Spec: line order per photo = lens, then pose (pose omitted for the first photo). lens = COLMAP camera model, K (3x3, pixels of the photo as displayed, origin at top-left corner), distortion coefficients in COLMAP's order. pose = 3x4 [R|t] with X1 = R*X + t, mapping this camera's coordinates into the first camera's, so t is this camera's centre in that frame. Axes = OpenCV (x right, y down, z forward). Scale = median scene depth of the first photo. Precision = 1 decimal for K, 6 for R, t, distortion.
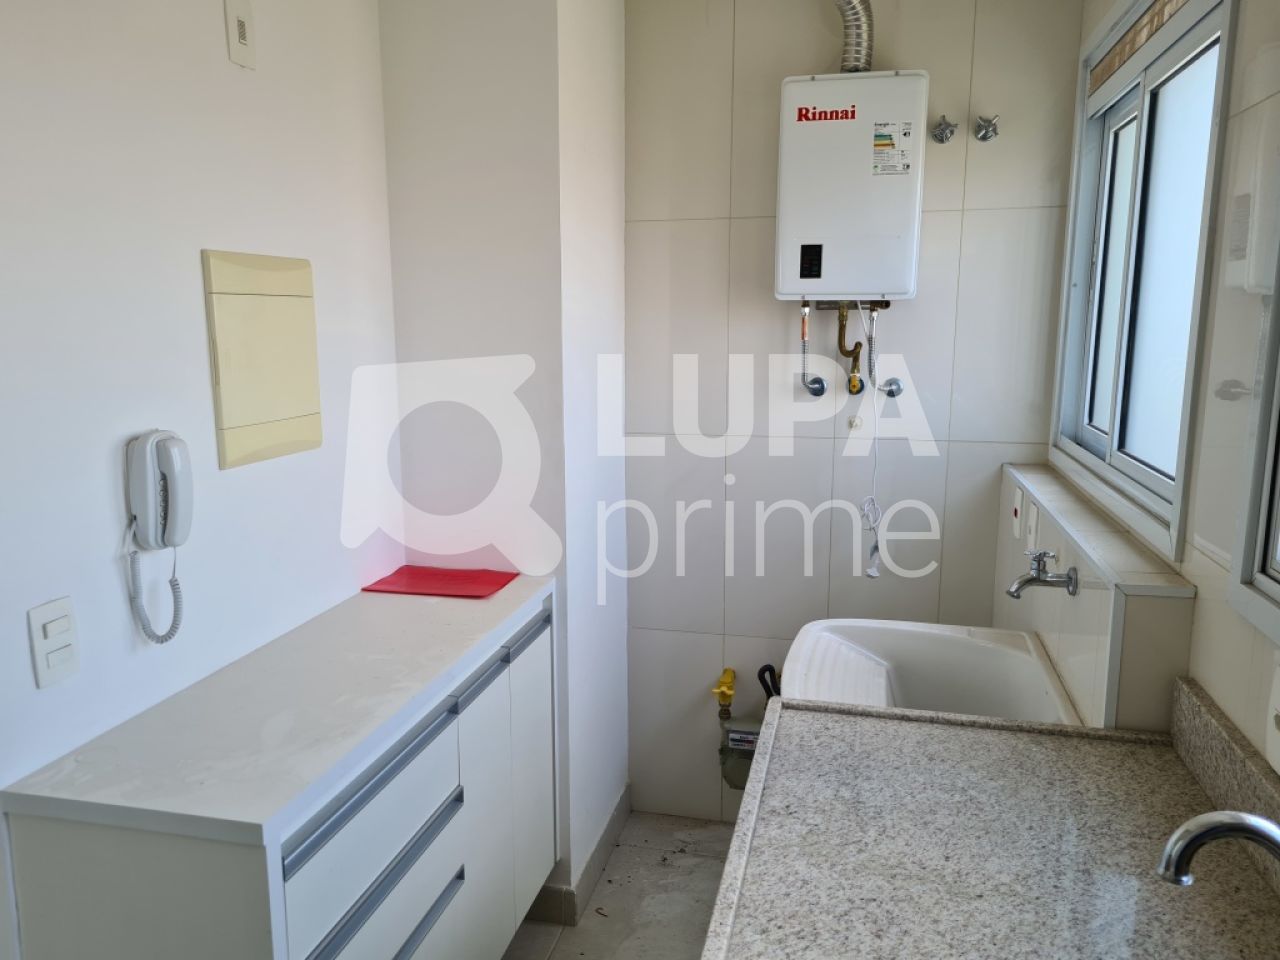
lens RADIAL K [[965.8, 0, 633.8], [0, 965.8, 481.9], [0, 0, 1]] dist [0.025839, -0.010499]
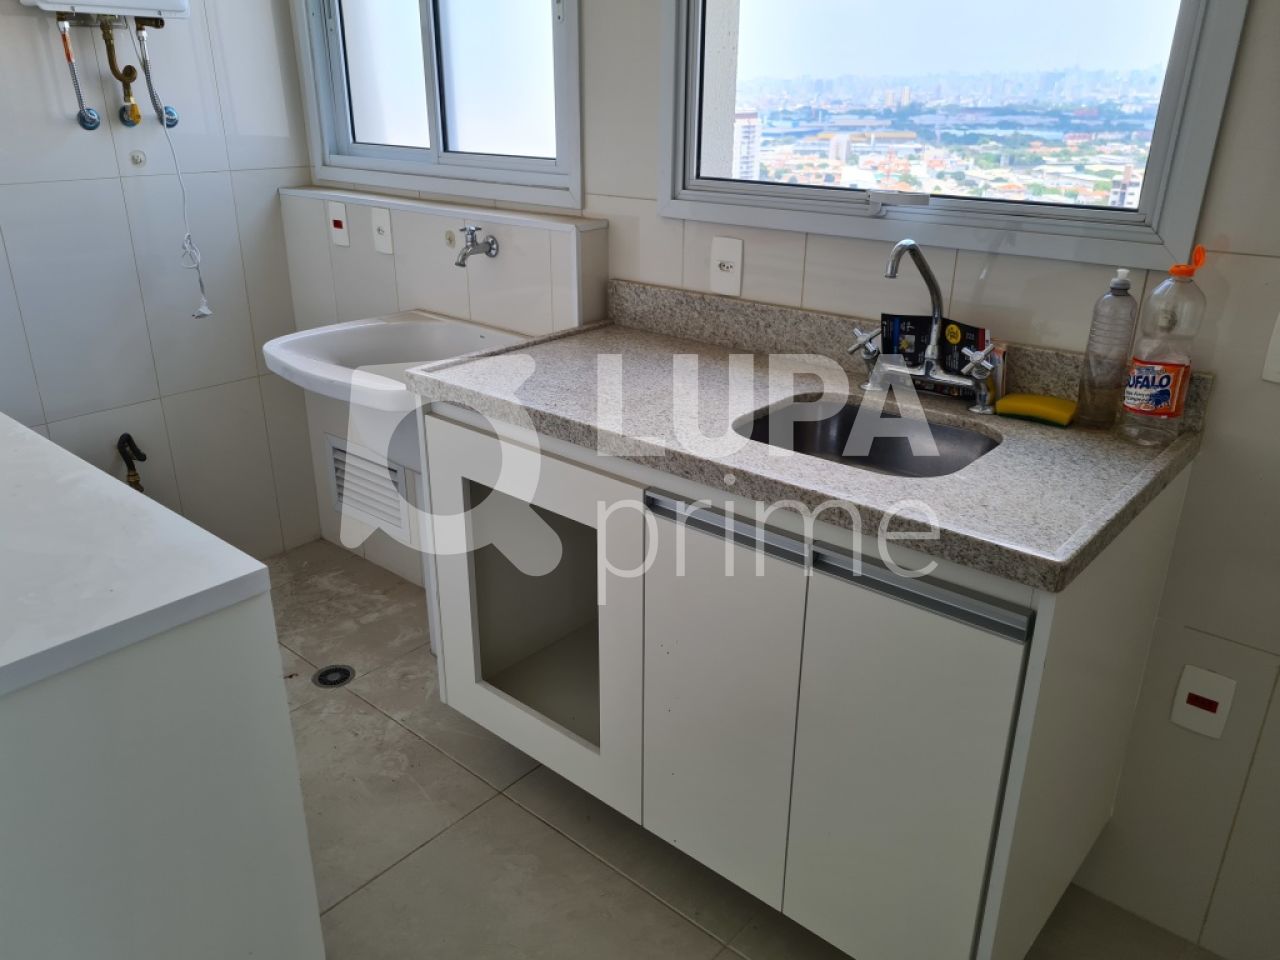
lens RADIAL K [[965.8, 0, 635.9], [0, 965.8, 479.2], [0, 0, 1]] dist [0.025839, -0.010499]
pose [[0.433935, -0.337284, 0.835428, -0.484623], [0.152195, 0.941397, 0.301014, 0.022949], [-0.887996, -0.003472, 0.459838, 0.134442]]
